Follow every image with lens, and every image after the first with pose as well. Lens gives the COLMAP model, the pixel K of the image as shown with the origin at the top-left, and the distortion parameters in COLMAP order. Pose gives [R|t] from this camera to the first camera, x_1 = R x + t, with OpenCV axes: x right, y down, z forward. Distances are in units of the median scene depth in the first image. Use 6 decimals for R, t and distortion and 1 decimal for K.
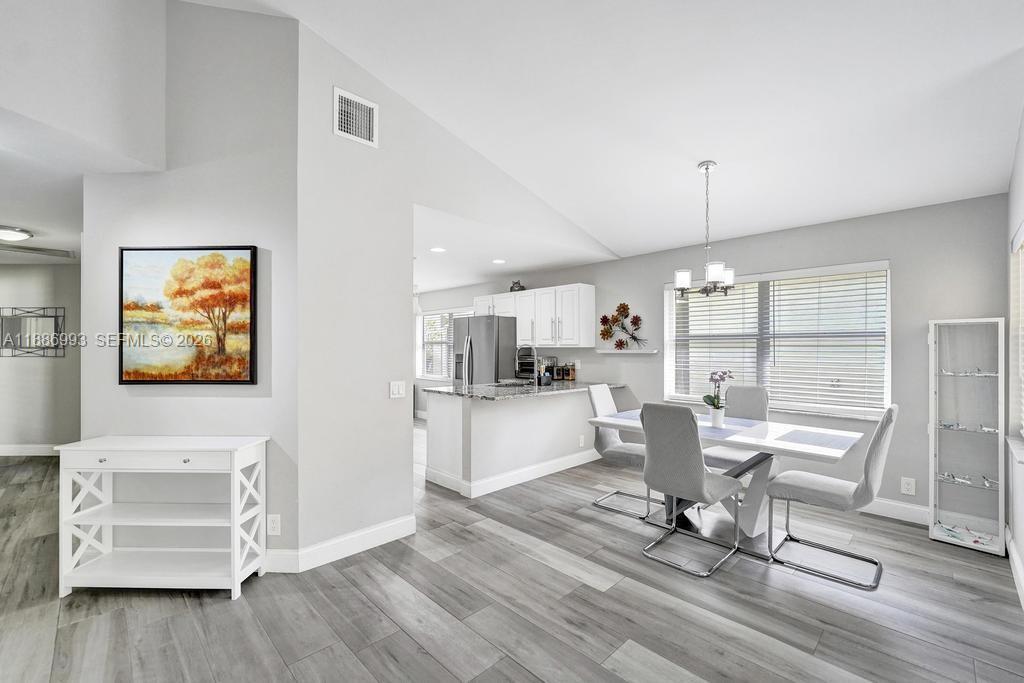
lens RADIAL K [[431.2, 0, 508.8], [0, 431.2, 345.8], [0, 0, 1]] dist [-0.003969, 0.000085]
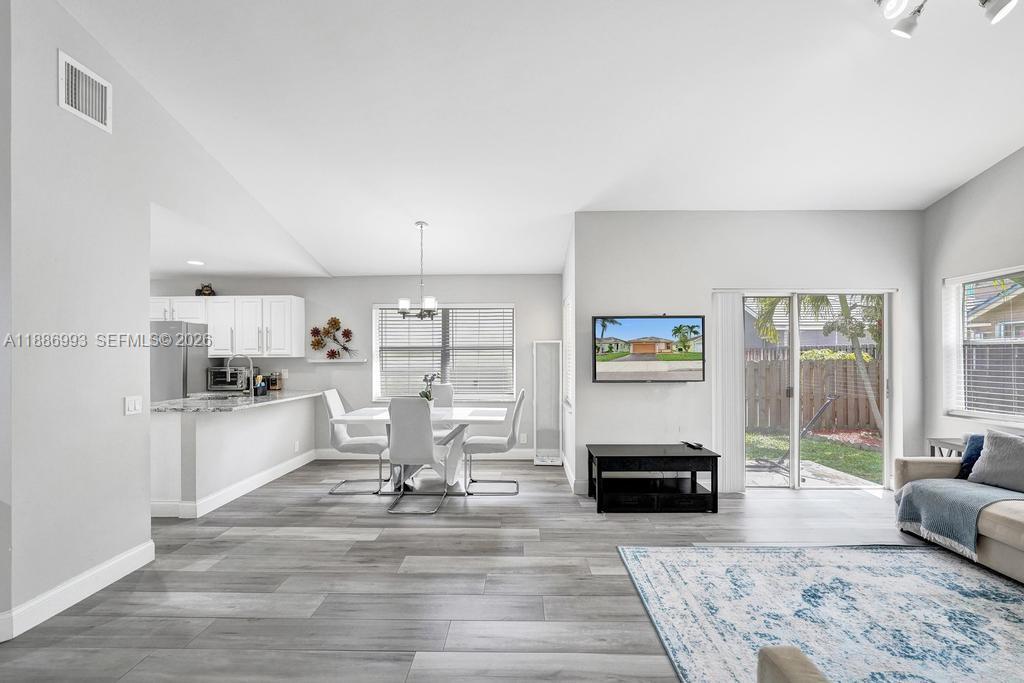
lens RADIAL K [[436.0, 0, 515.1], [0, 436.0, 352.7], [0, 0, 1]] dist [-0.005115, 0.000079]
pose [[0.707547, 0.002281, 0.706662, -0.299877], [0.001198, 0.999989, -0.004427, -0.002799], [-0.706665, 0.003979, 0.707537, -0.186754]]
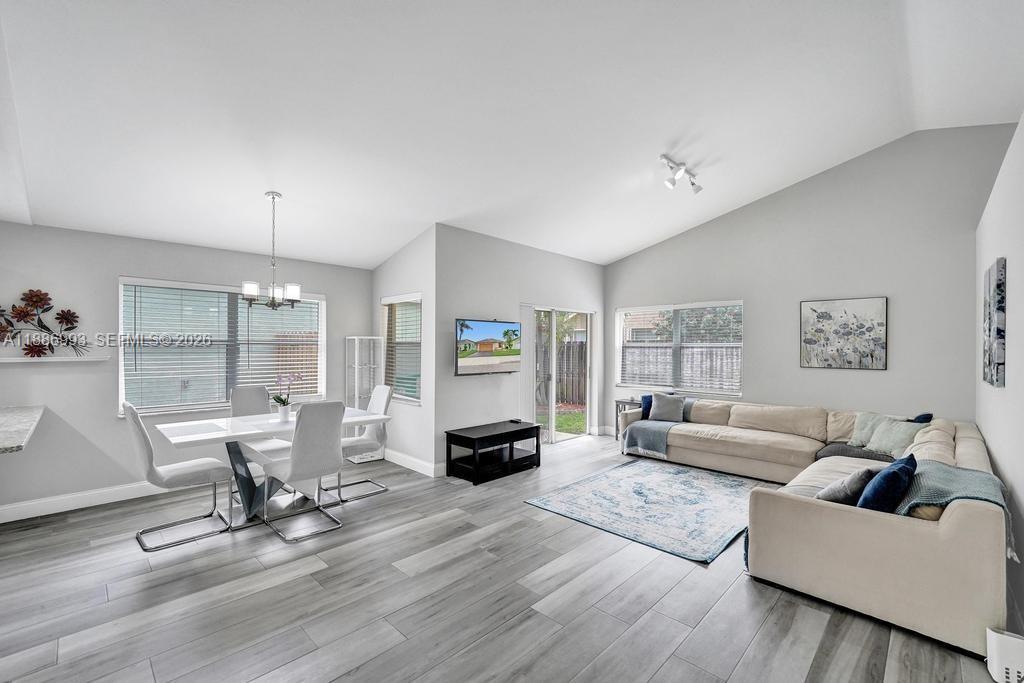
lens RADIAL K [[431.2, 0, 508.8], [0, 431.2, 345.8], [0, 0, 1]] dist [-0.003969, 0.000085]
pose [[-0.023130, 0.004132, 0.999724, -0.674249], [-0.007811, 0.999960, -0.004314, -0.017812], [-0.999702, -0.007909, -0.023097, 0.383187]]
